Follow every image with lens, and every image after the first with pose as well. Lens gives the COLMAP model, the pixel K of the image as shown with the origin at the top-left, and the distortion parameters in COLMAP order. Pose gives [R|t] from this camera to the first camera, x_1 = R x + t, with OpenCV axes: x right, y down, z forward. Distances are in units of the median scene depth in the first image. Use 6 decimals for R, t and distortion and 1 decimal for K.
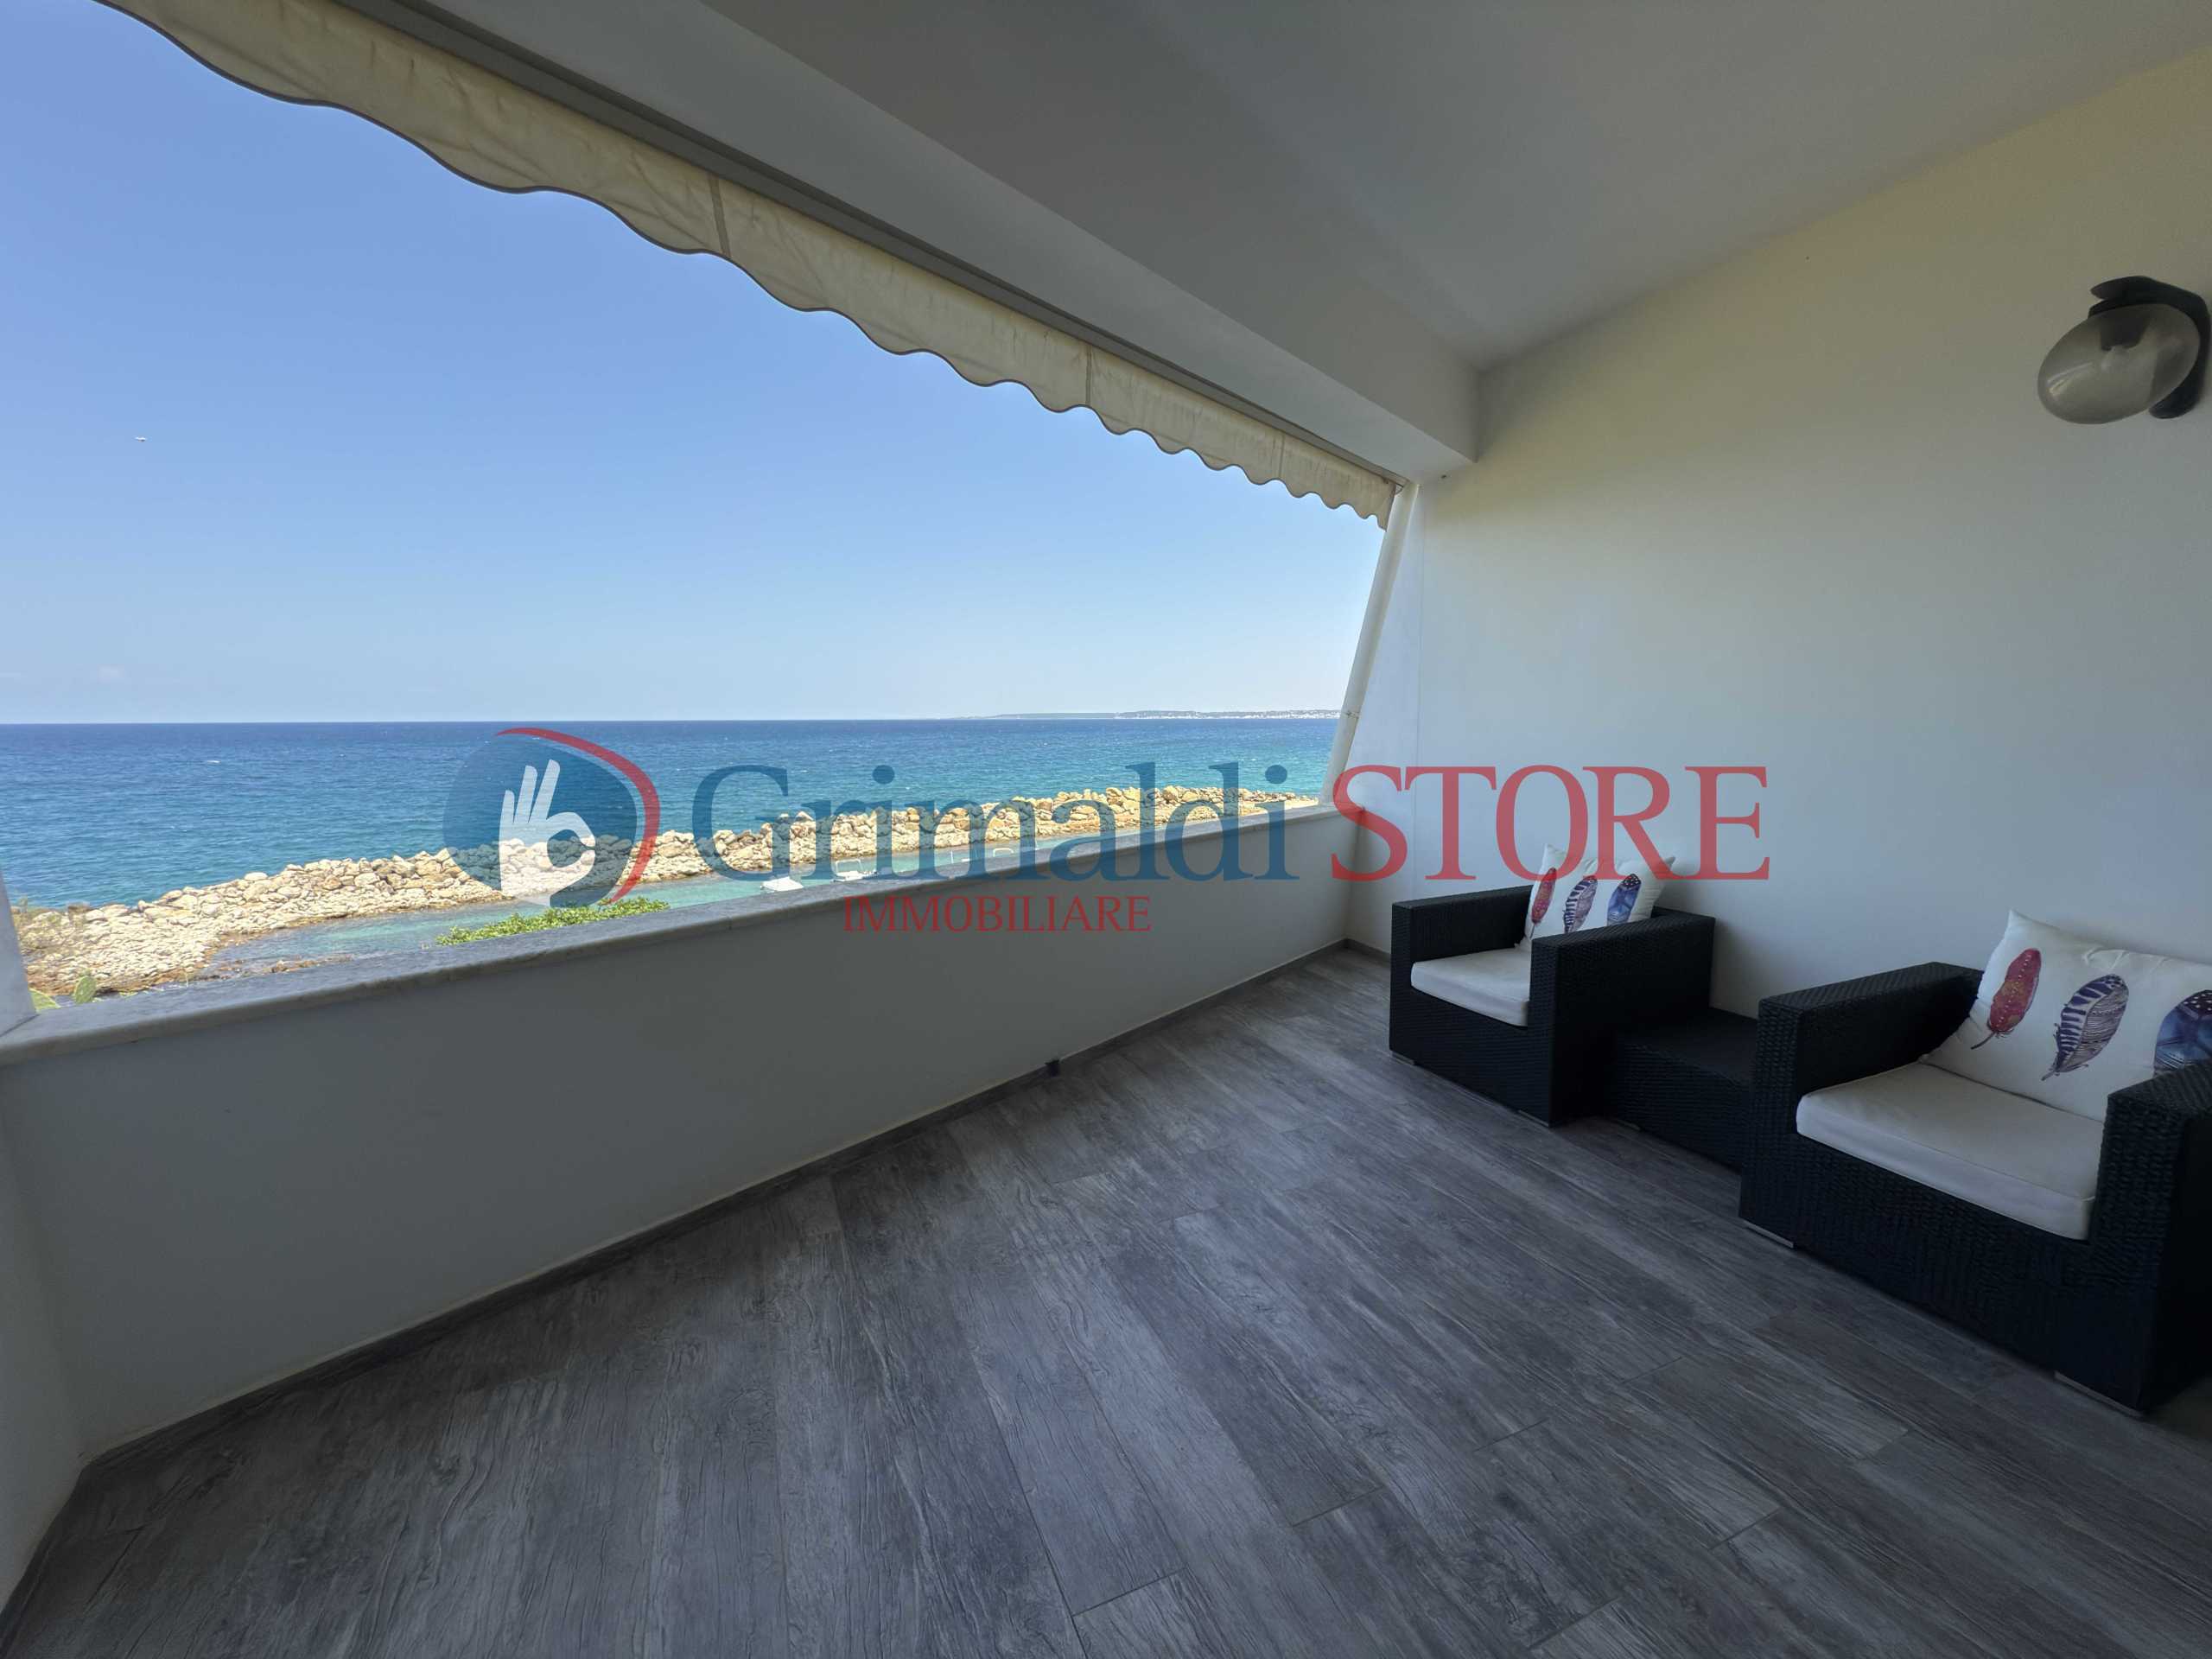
lens RADIAL K [[880.2, 0, 1106.9], [0, 880.2, 826.7], [0, 0, 1]] dist [-0.000952, 0.000923]
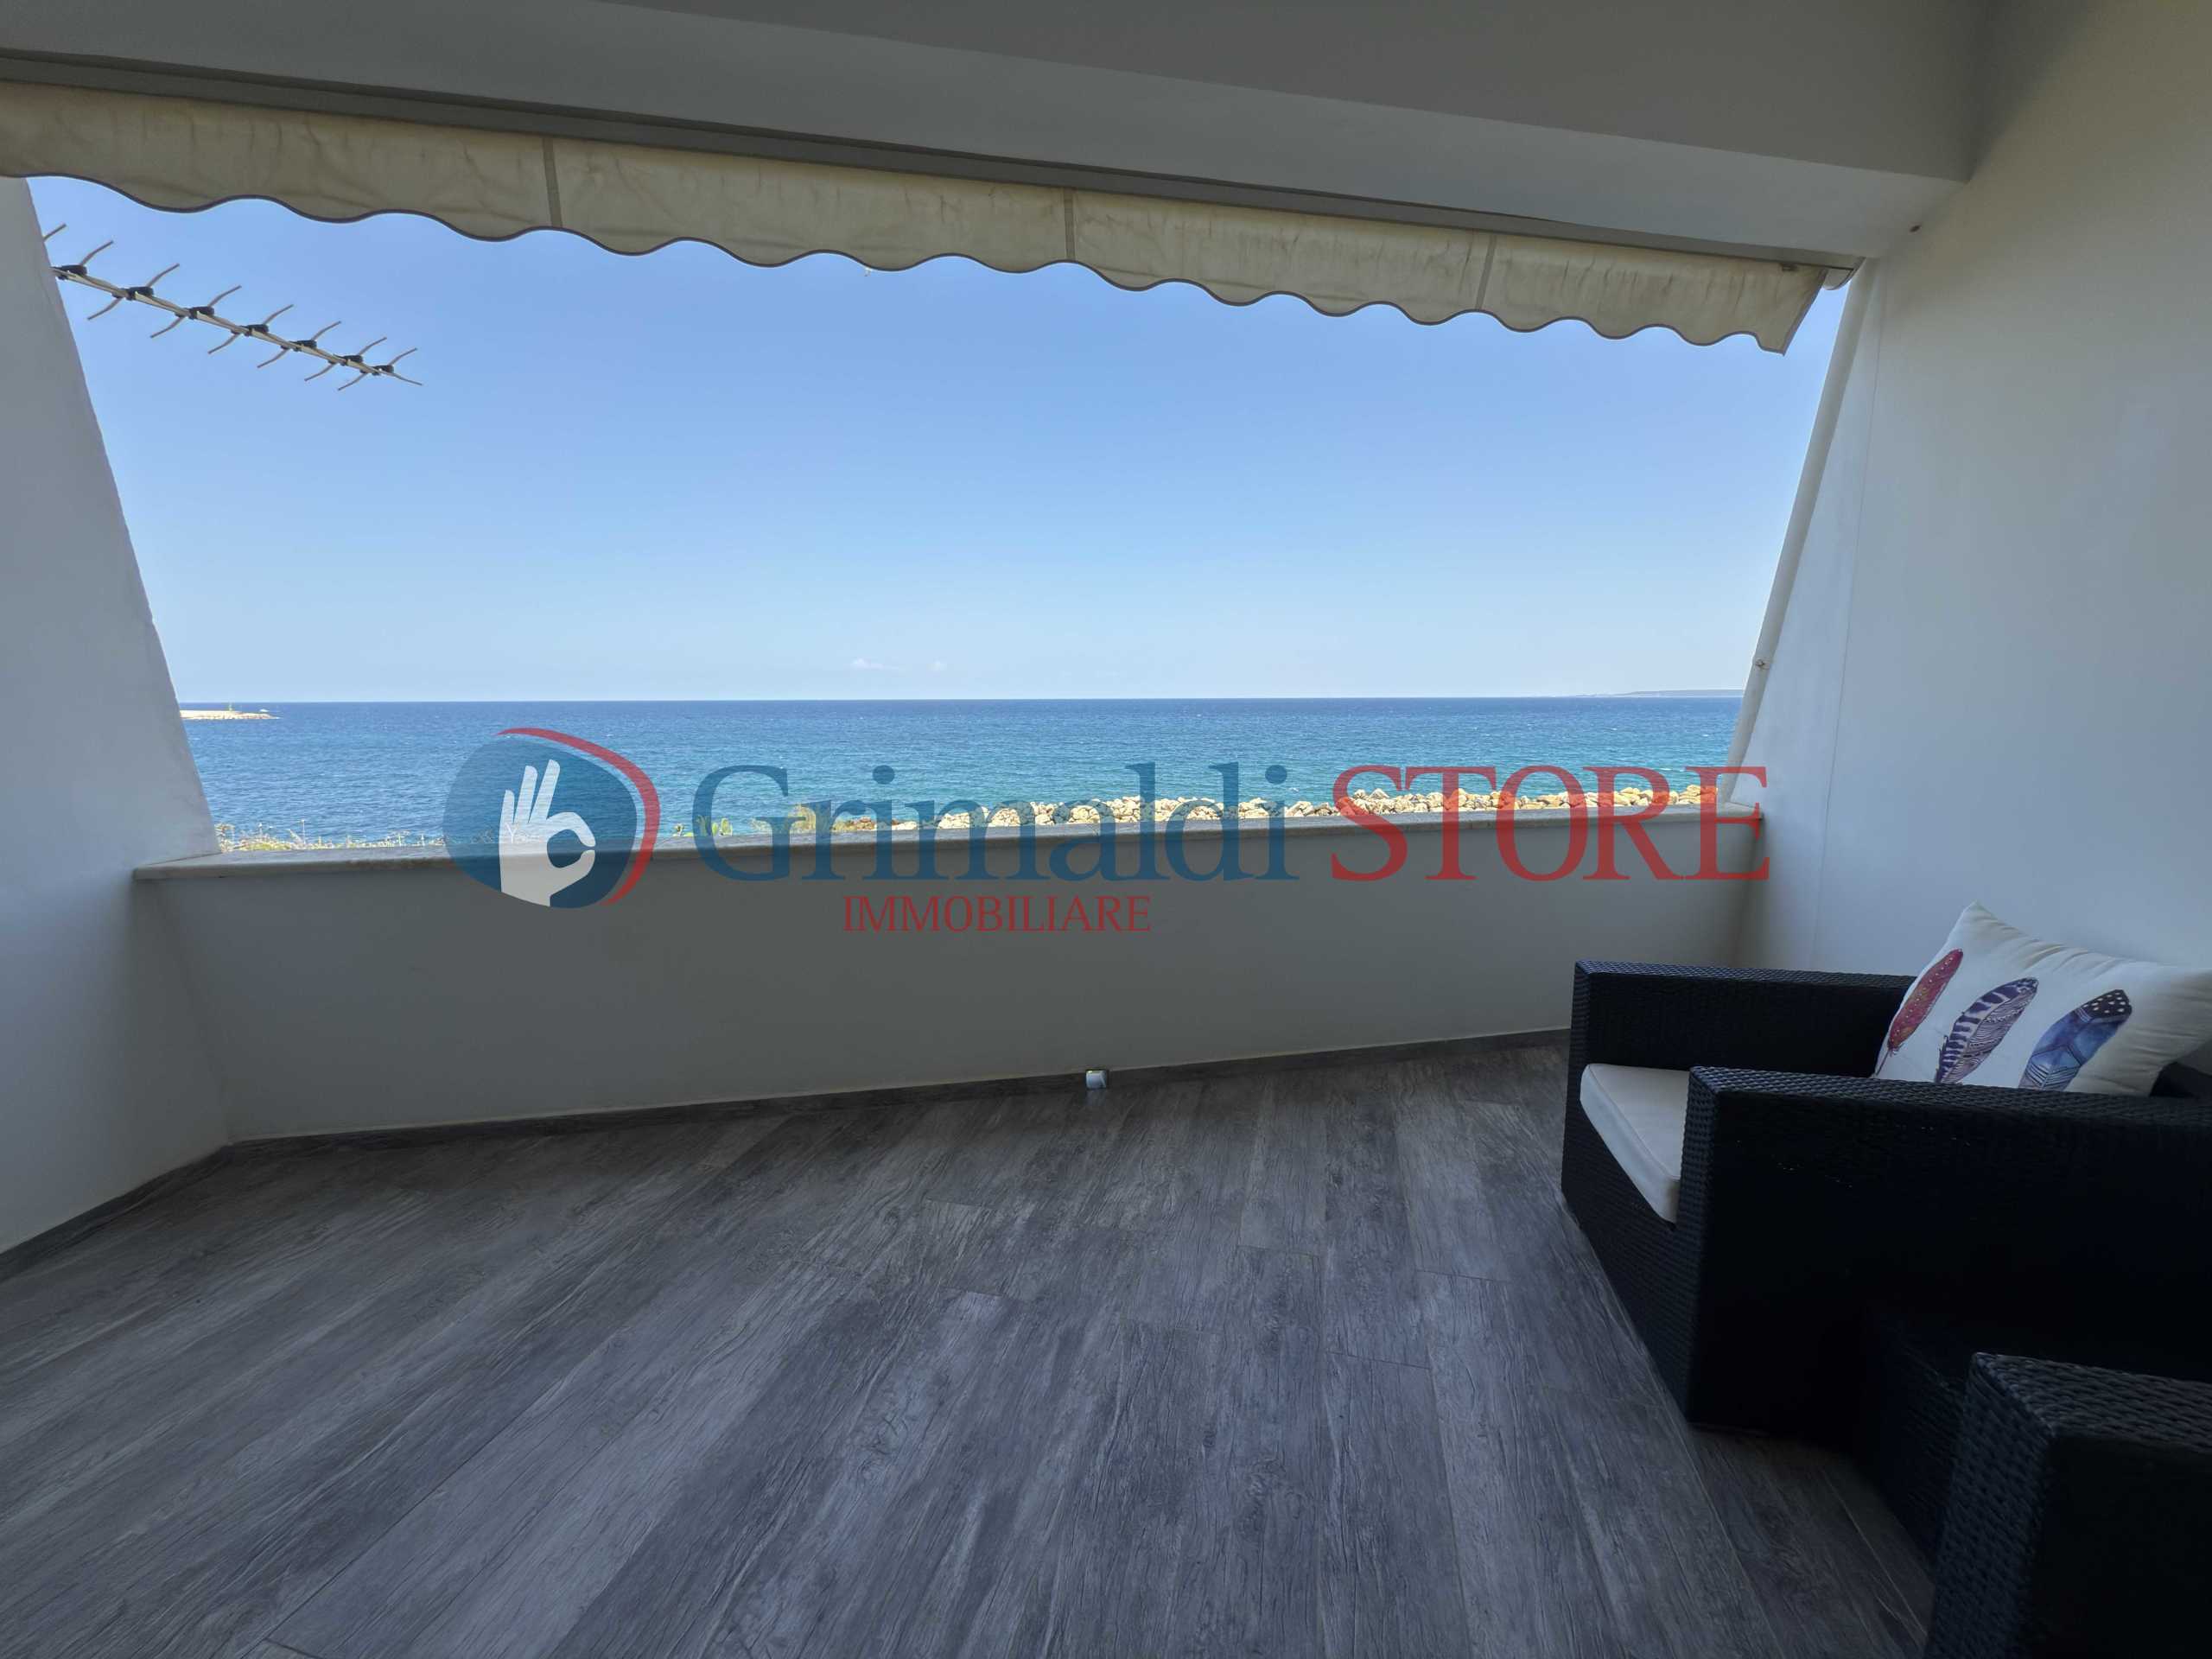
lens RADIAL K [[880.2, 0, 1107.7], [0, 880.2, 827.5], [0, 0, 1]] dist [-0.000952, 0.000923]
pose [[0.794357, 0.090436, -0.600682, 0.550919], [-0.075149, 0.995890, 0.050558, -0.016748], [0.602785, 0.004979, 0.797888, 0.398408]]
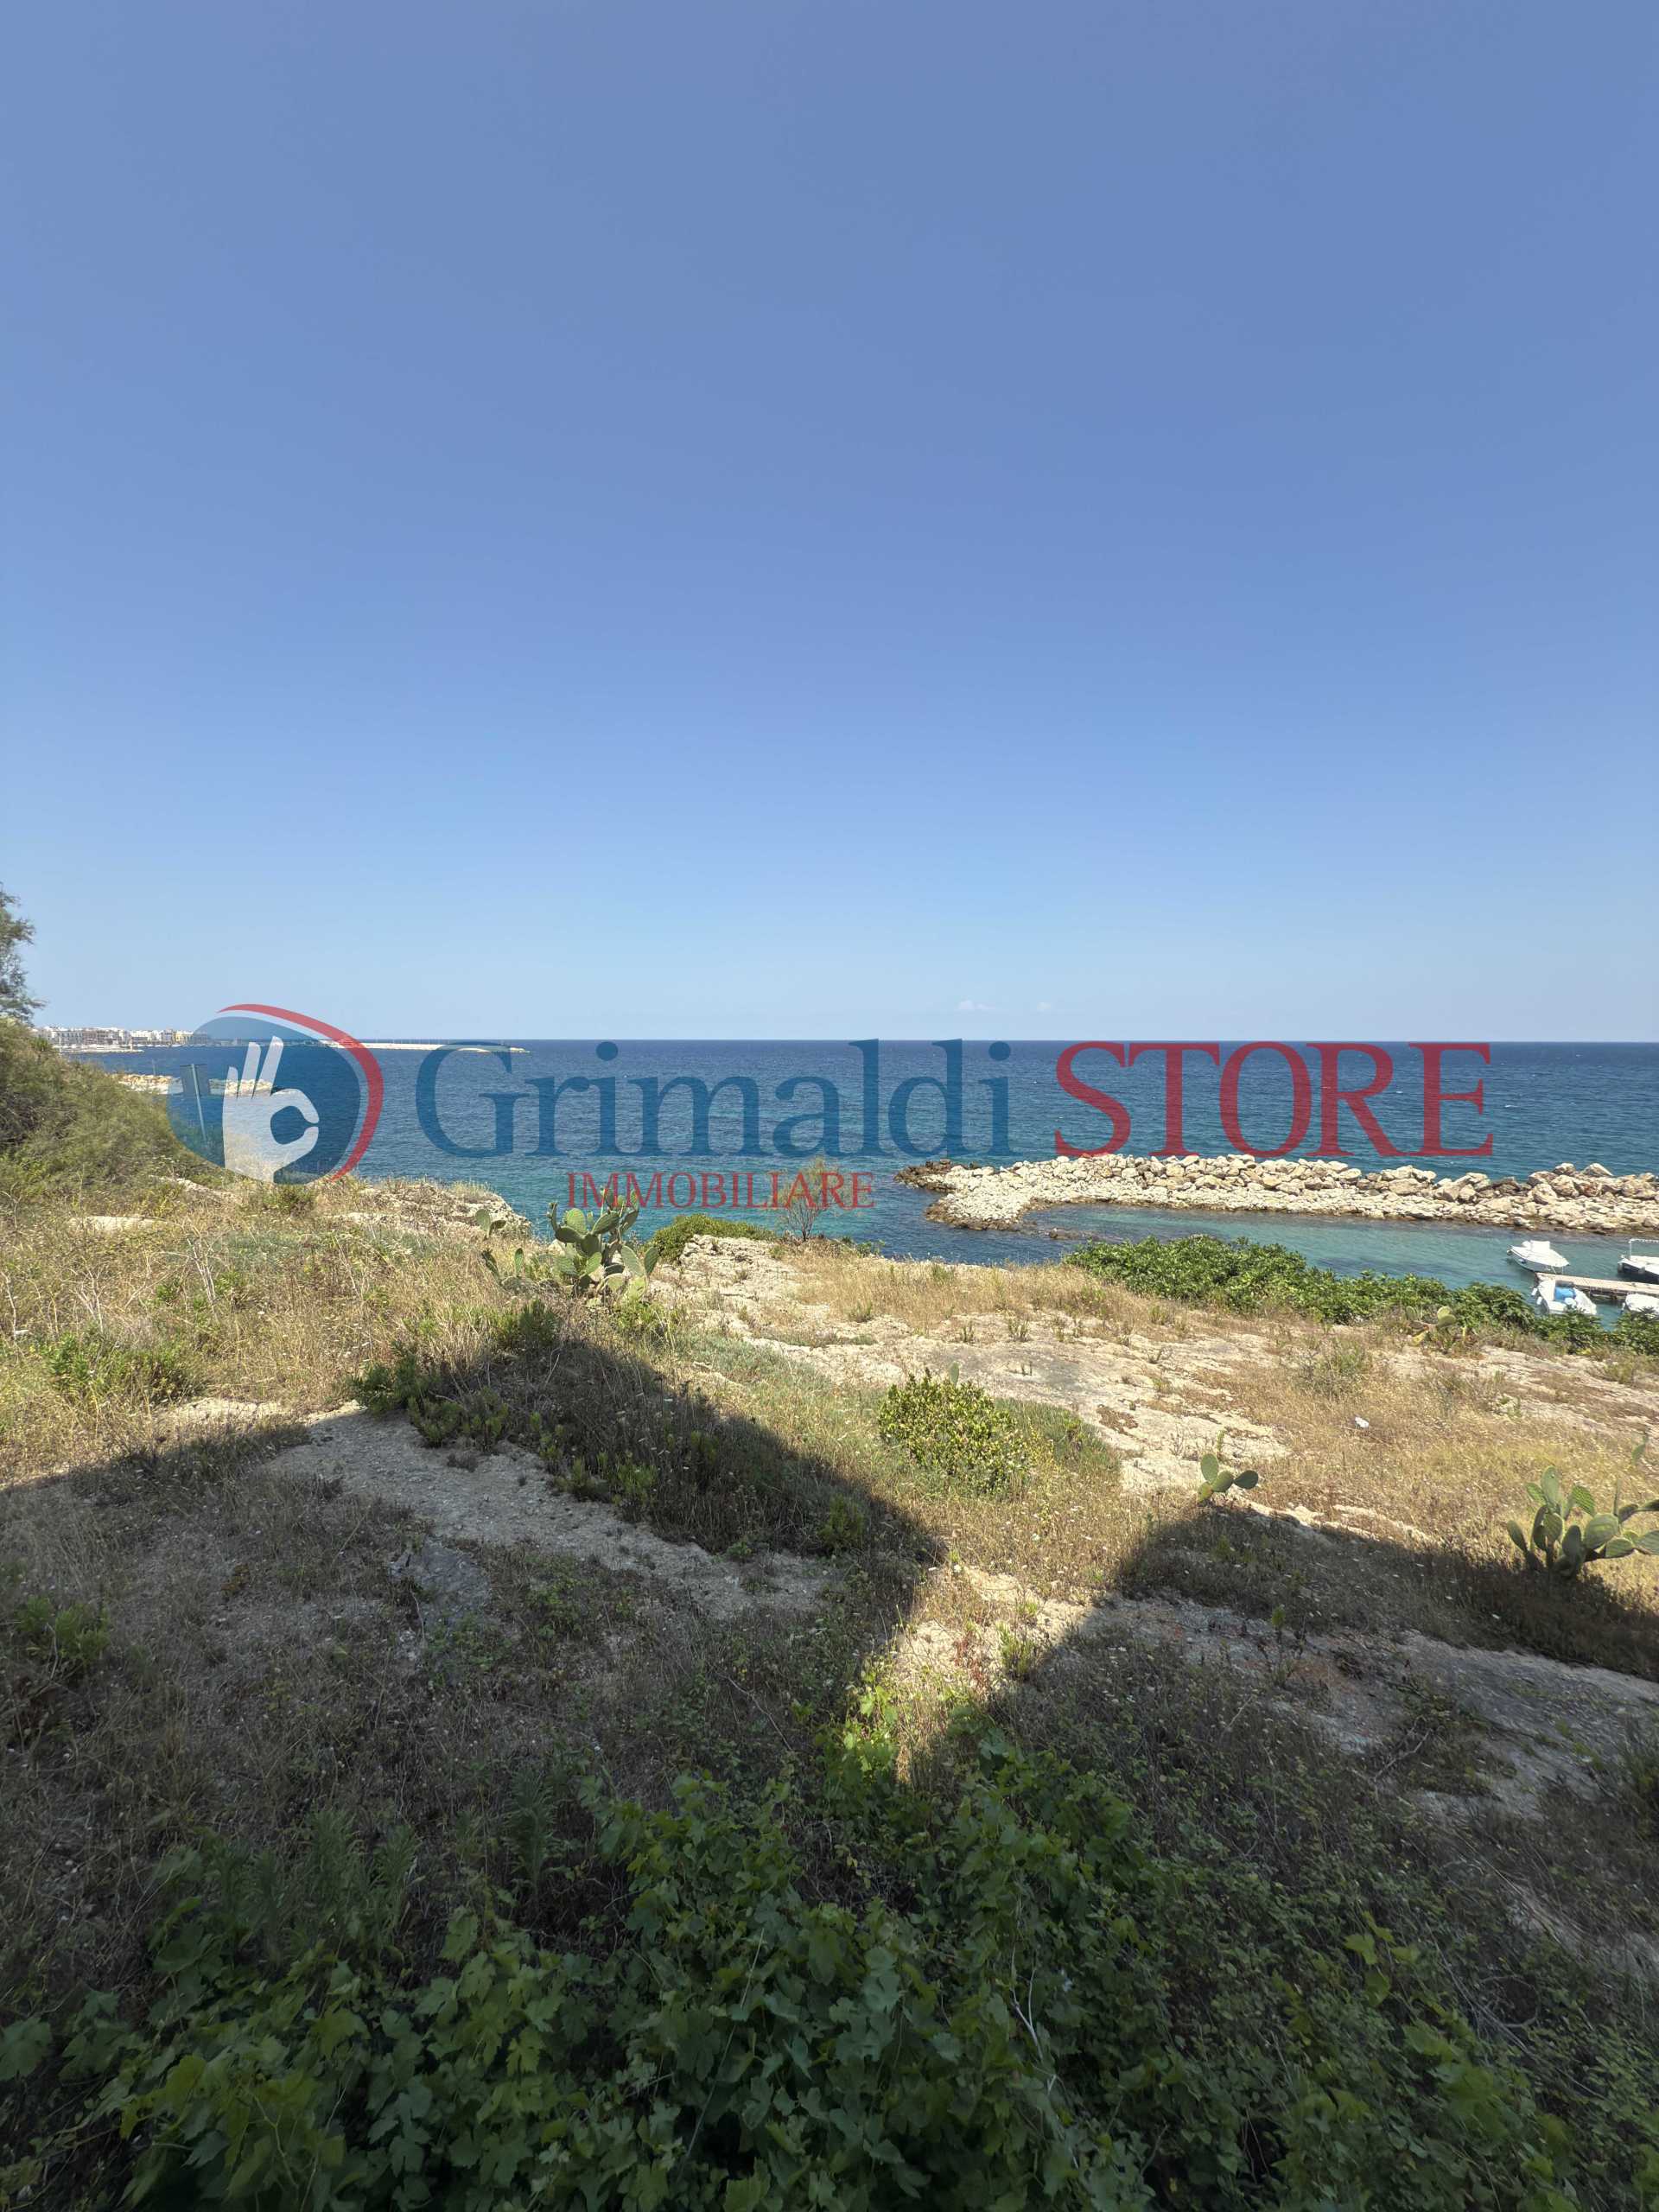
lens RADIAL K [[880.2, 0, 826.4], [0, 880.2, 1108.6], [0, 0, 1]] dist [-0.000952, 0.000923]
pose [[0.470031, 0.074274, -0.879519, 0.291118], [-0.111732, 0.993444, 0.024184, -0.271182], [0.875549, 0.086903, 0.475248, 1.649234]]
